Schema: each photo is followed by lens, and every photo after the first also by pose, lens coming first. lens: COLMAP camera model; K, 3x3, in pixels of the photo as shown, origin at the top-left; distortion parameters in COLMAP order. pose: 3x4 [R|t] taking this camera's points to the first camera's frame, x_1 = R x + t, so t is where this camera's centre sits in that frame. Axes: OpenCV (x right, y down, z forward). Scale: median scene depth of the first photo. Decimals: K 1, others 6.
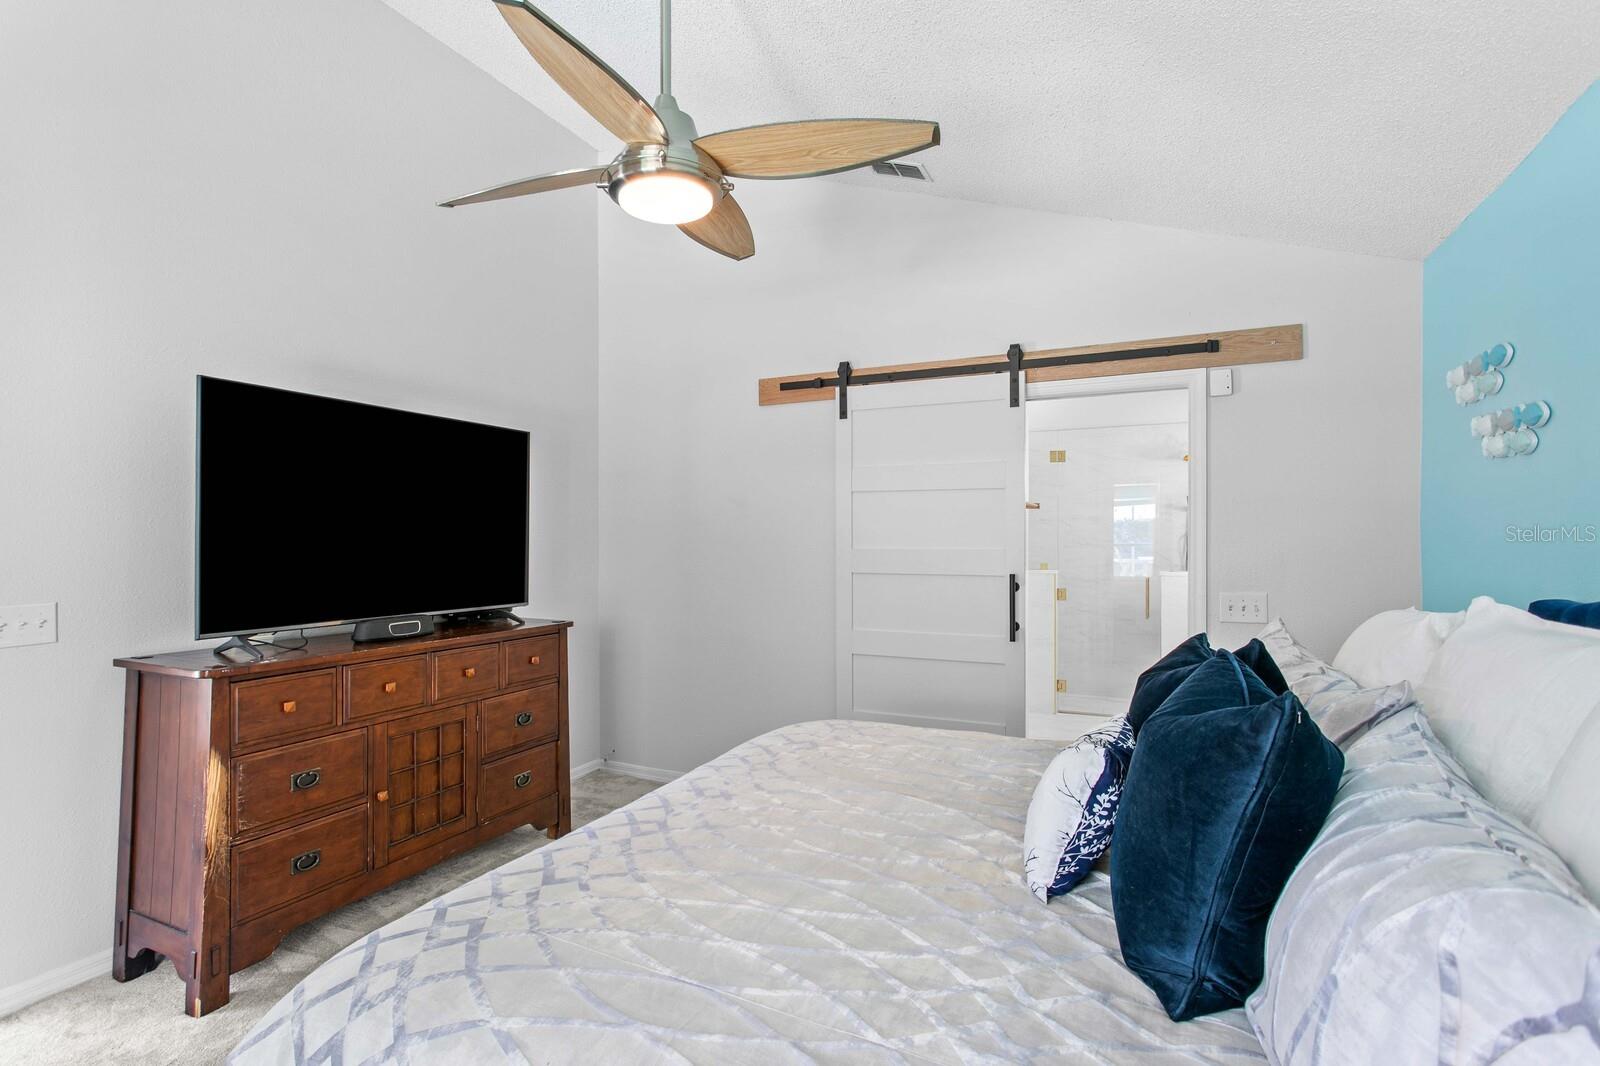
lens RADIAL K [[789.2, 0, 798.8], [0, 789.2, 527.3], [0, 0, 1]] dist [-0.026764, 0.016149]
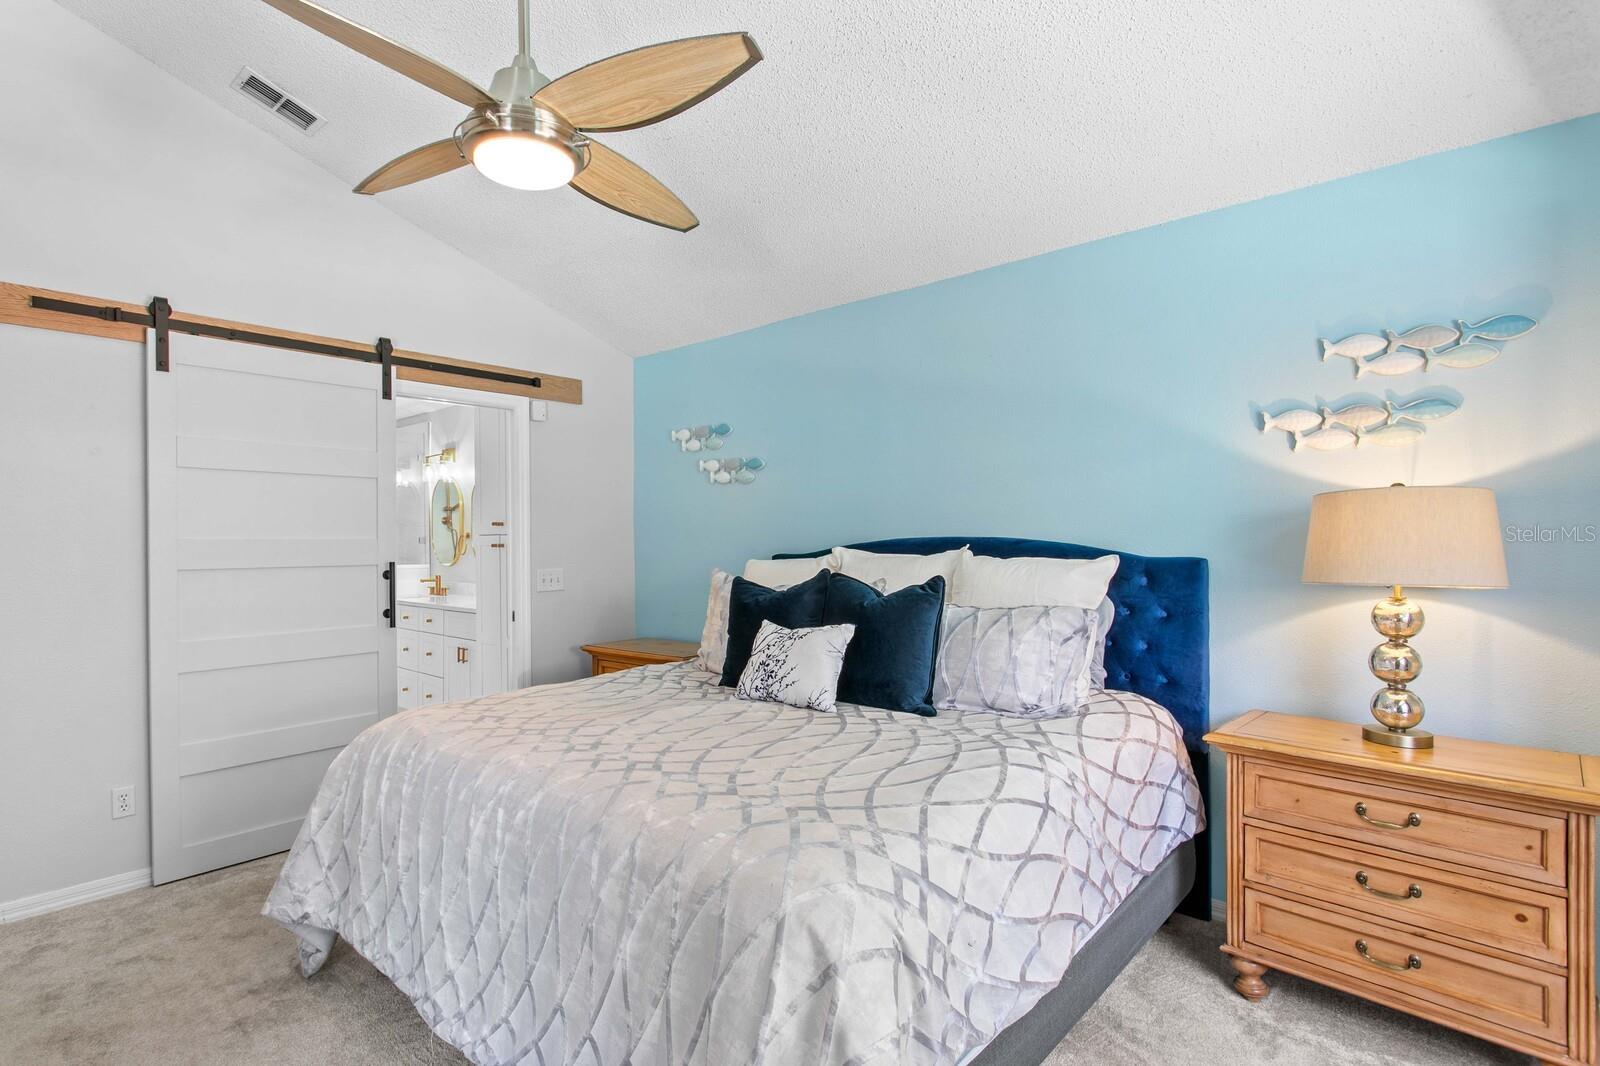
lens RADIAL K [[764.9, 0, 771.7], [0, 764.9, 530.6], [0, 0, 1]] dist [-0.000728, 0.008745]
pose [[0.286865, 0.009203, 0.957927, -0.589893], [-0.002610, 0.999958, -0.008825, 0.027862], [-0.957967, 0.000031, 0.286877, 0.255679]]
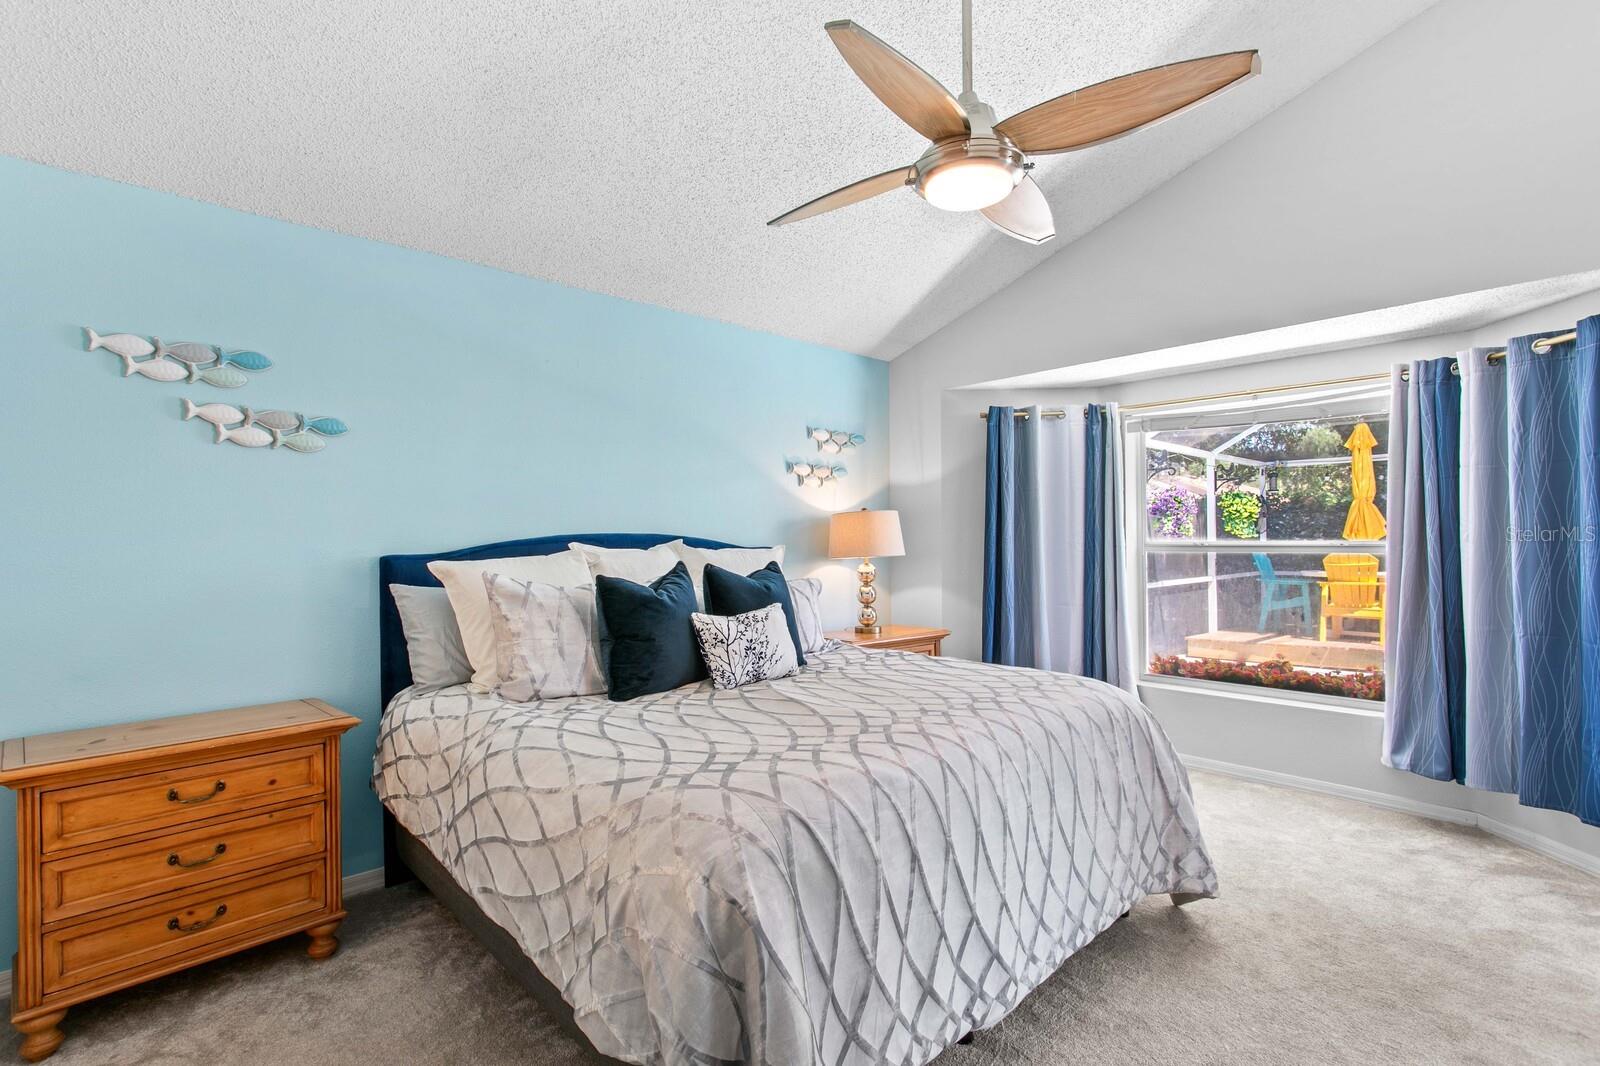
lens RADIAL K [[764.9, 0, 771.7], [0, 764.9, 530.6], [0, 0, 1]] dist [-0.000728, 0.008745]
pose [[-0.919411, 0.011044, 0.393144, -0.196817], [0.004532, 0.999837, -0.017489, 0.042785], [-0.393273, -0.014298, -0.919311, 1.240833]]
